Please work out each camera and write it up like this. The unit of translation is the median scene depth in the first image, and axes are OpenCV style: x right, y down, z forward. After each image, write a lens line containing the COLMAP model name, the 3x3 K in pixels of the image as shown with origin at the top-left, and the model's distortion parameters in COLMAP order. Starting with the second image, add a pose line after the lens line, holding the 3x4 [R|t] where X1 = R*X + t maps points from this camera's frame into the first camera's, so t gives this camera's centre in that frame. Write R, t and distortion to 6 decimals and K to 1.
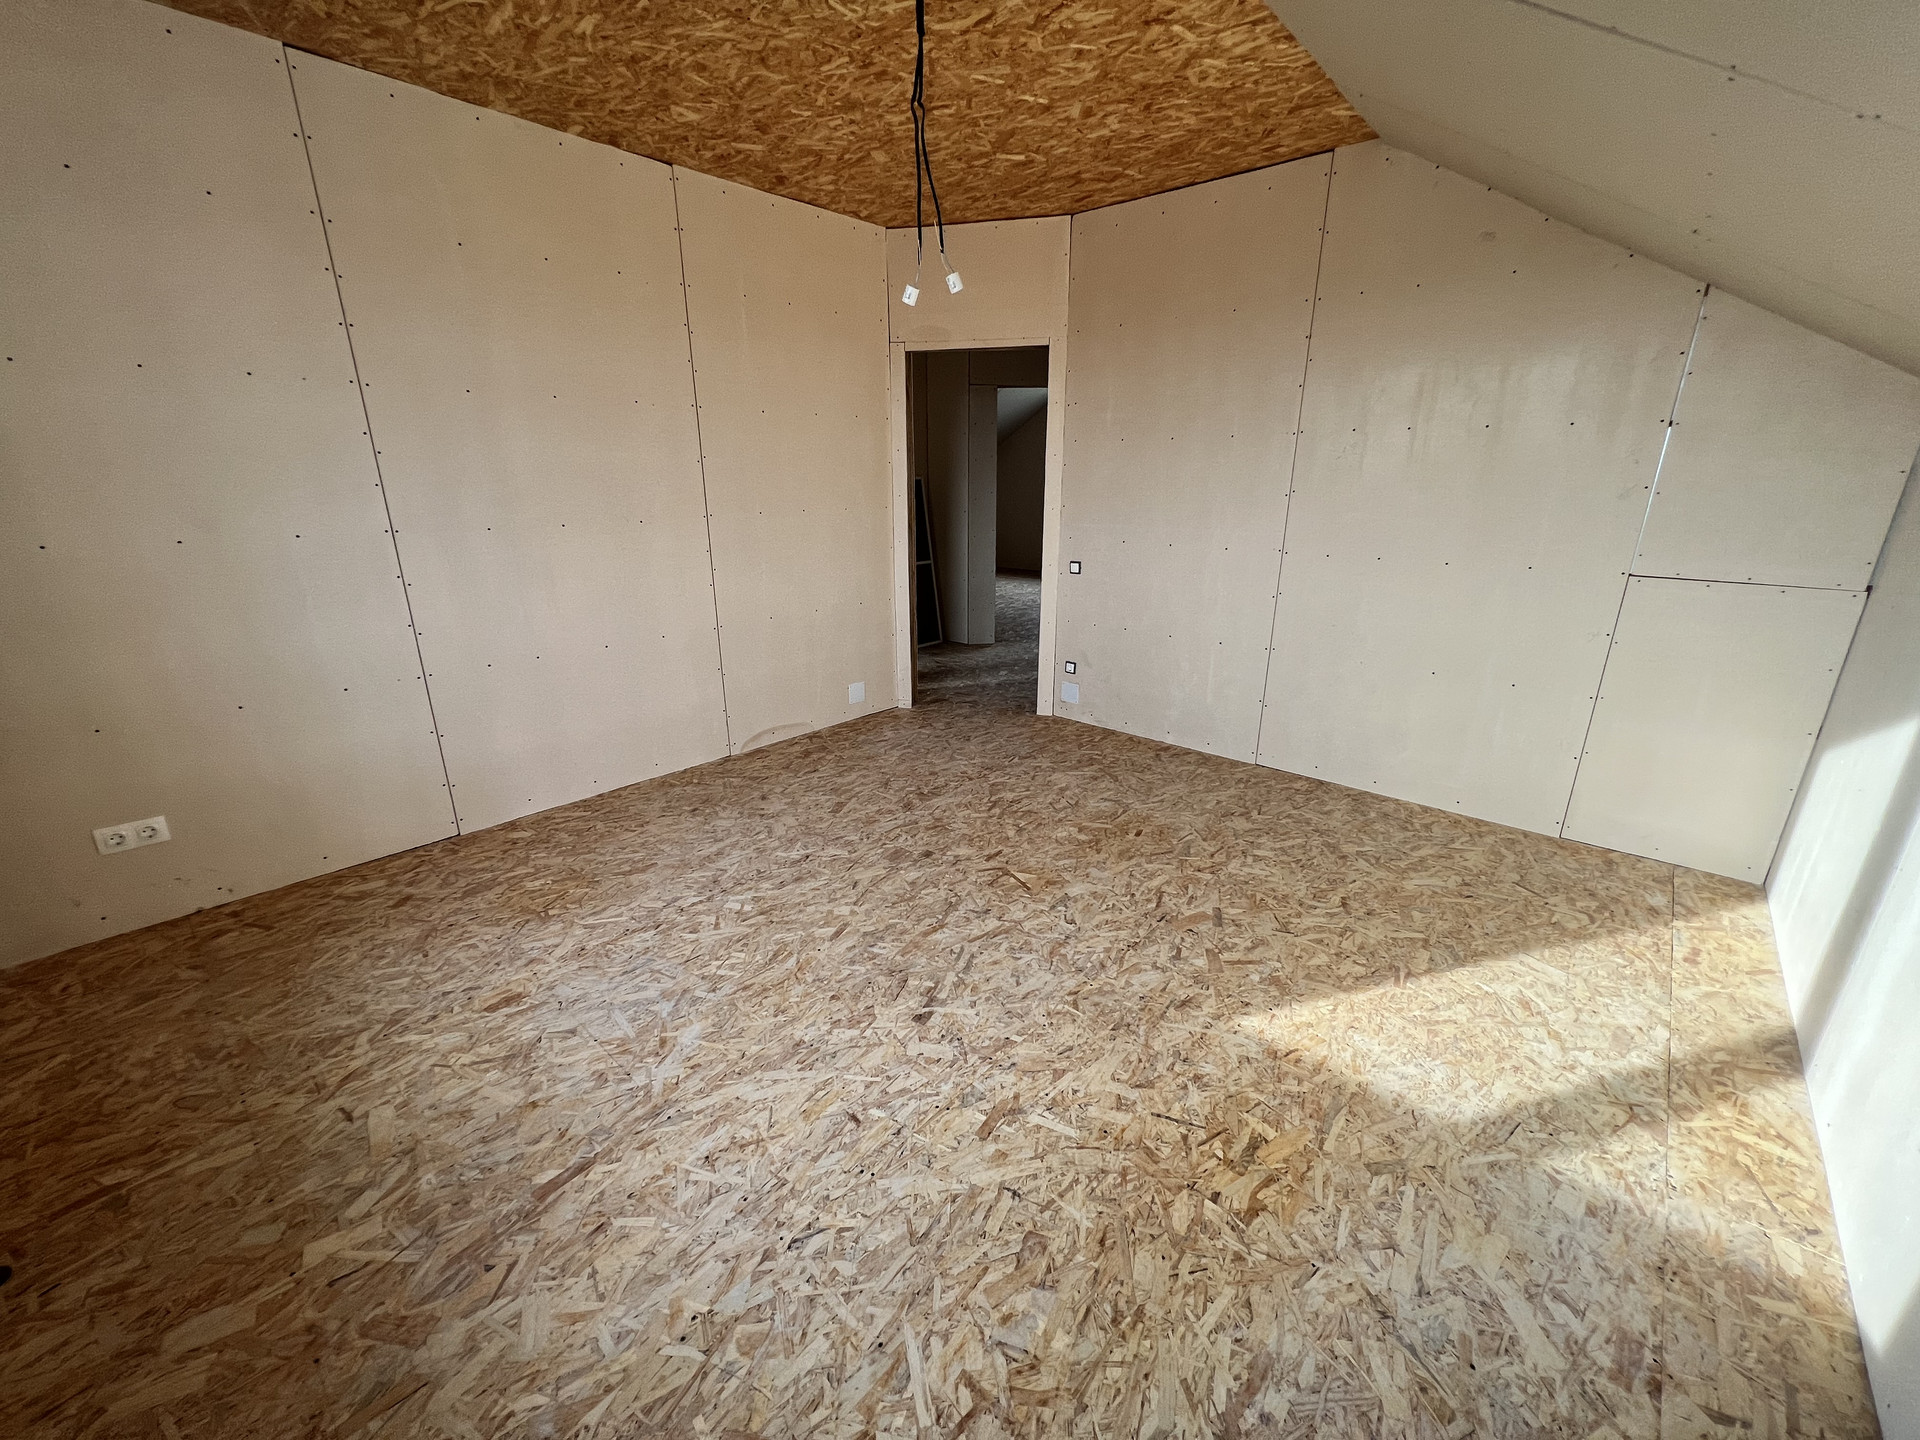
lens RADIAL K [[768.5, 0, 962.5], [0, 768.5, 720.5], [0, 0, 1]] dist [-0.001999, 0.000614]
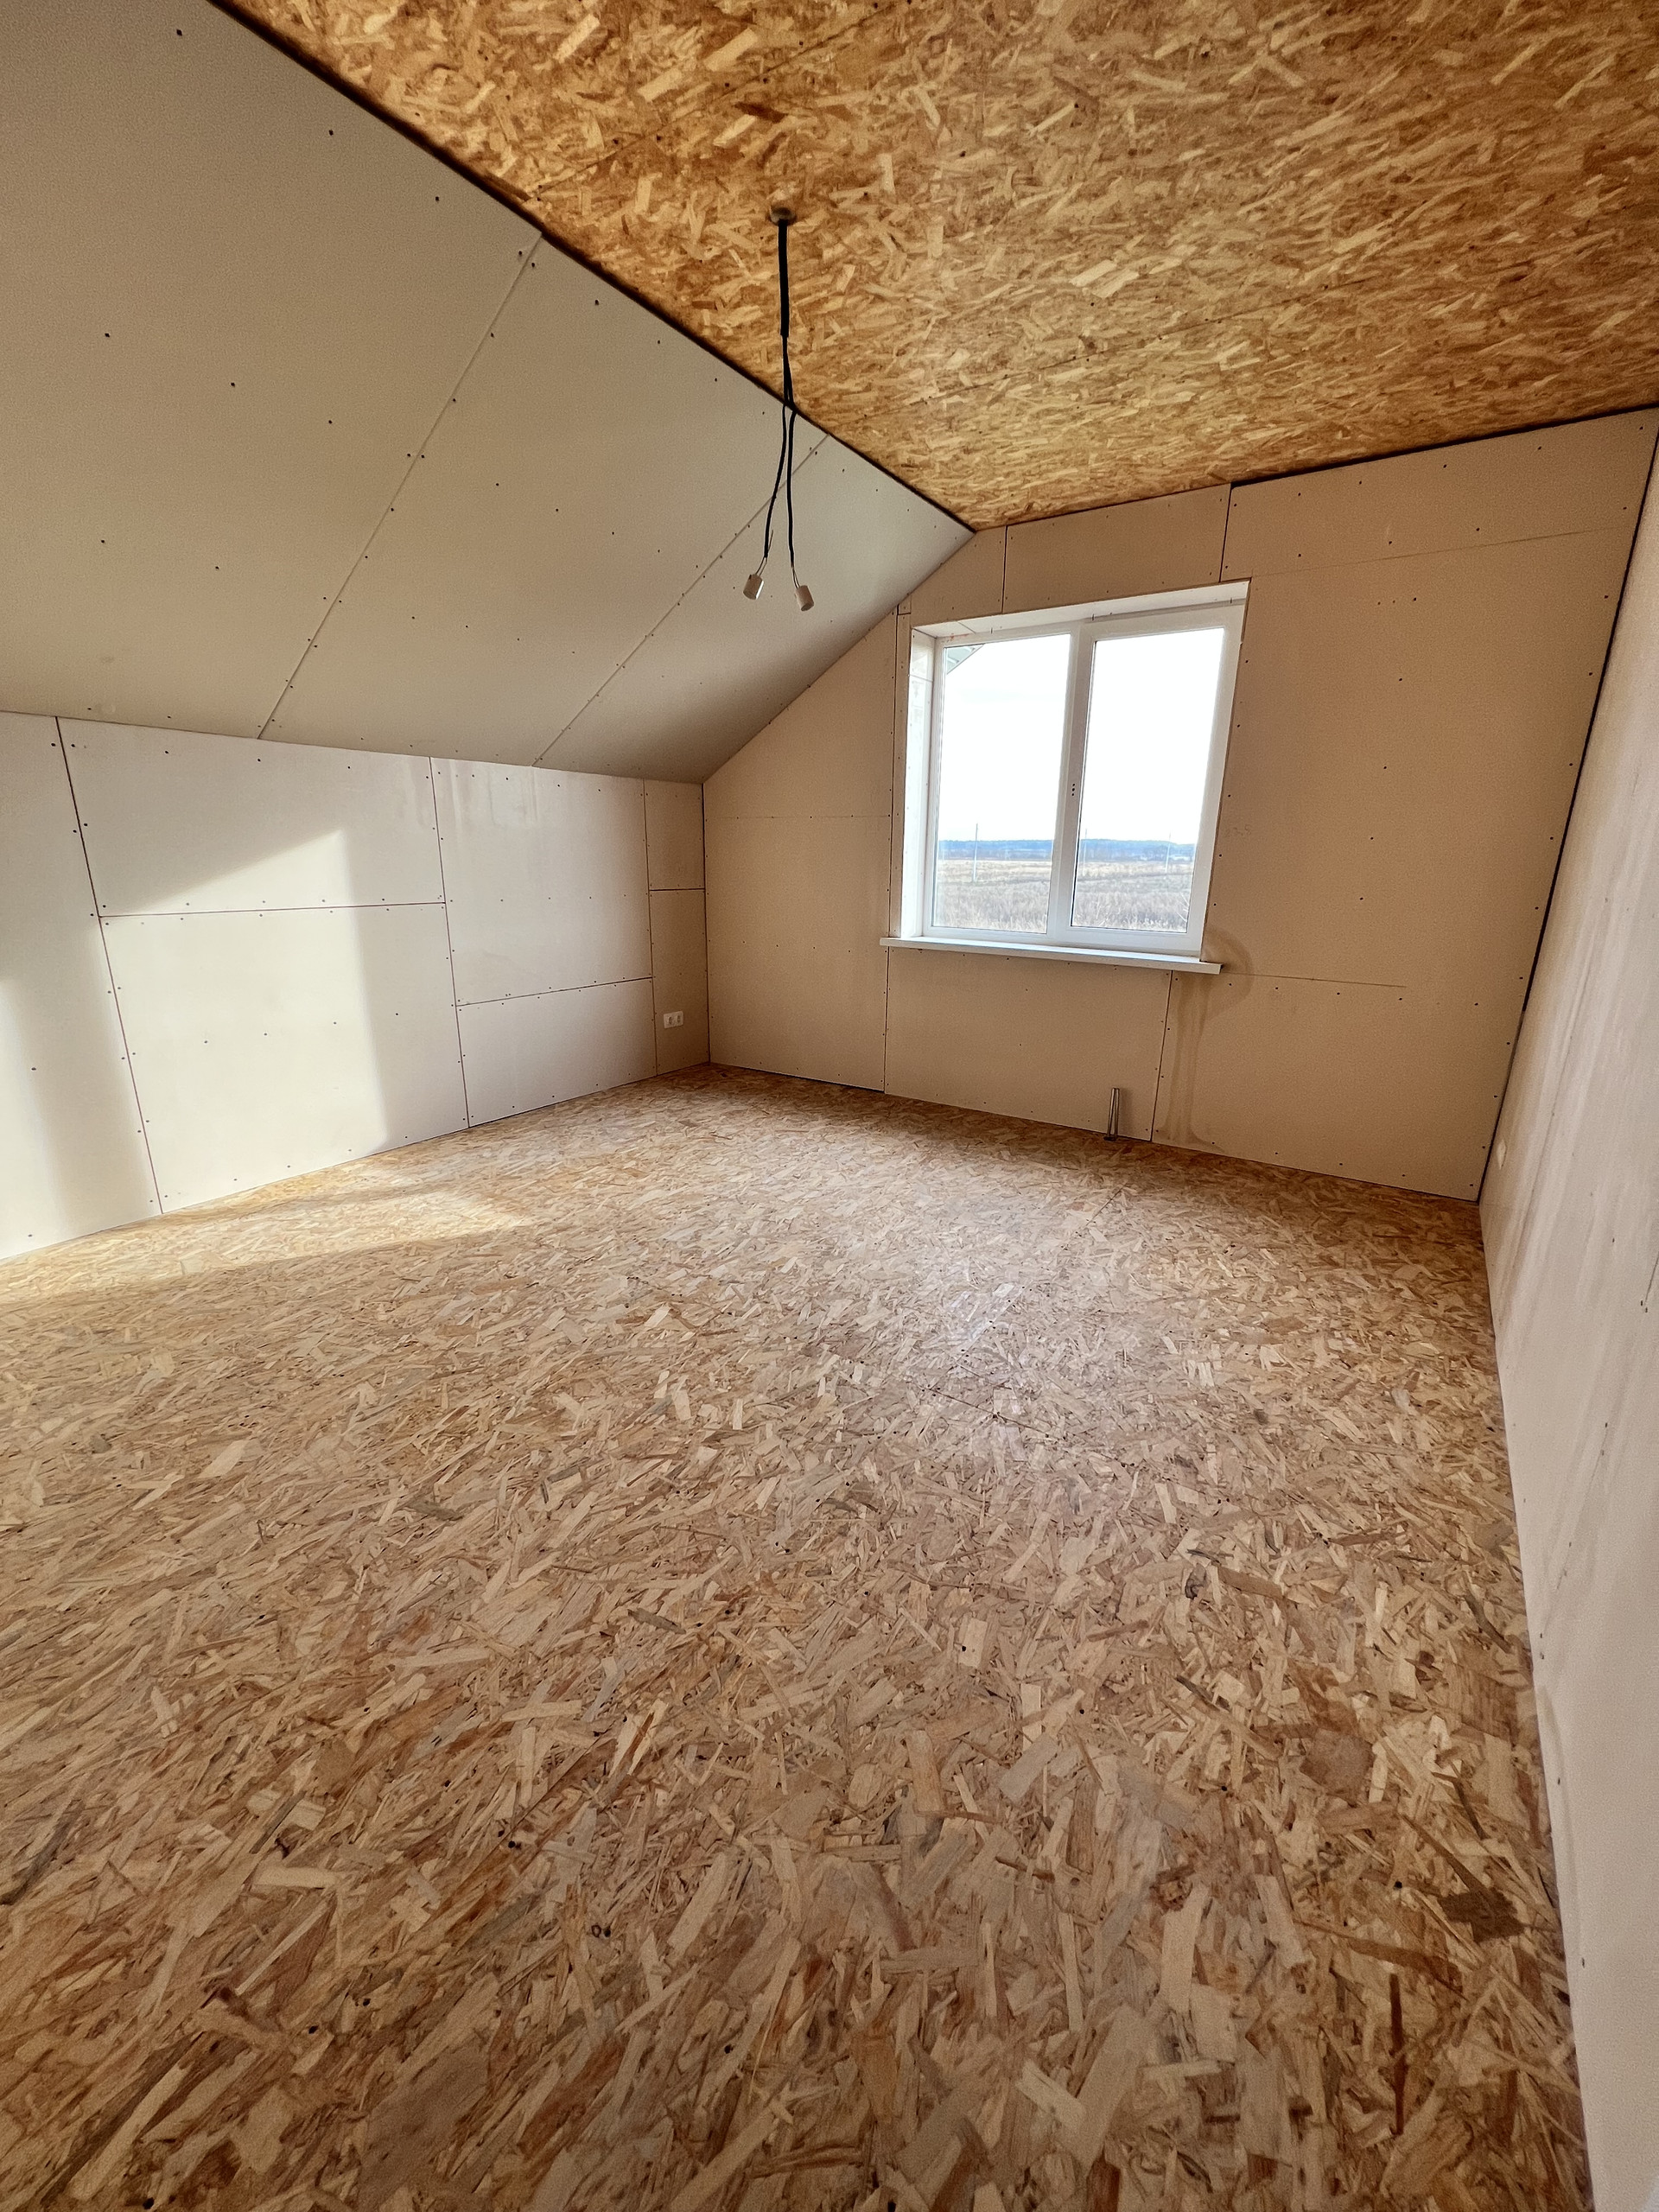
lens RADIAL K [[885.4, 0, 829.0], [0, 885.4, 1106.6], [0, 0, 1]] dist [-0.001999, 0.000614]
pose [[-0.989217, 0.025477, -0.144226, 0.051537], [-0.059771, 0.828789, 0.556360, -0.505650], [0.133707, 0.558981, -0.818329, 1.707960]]
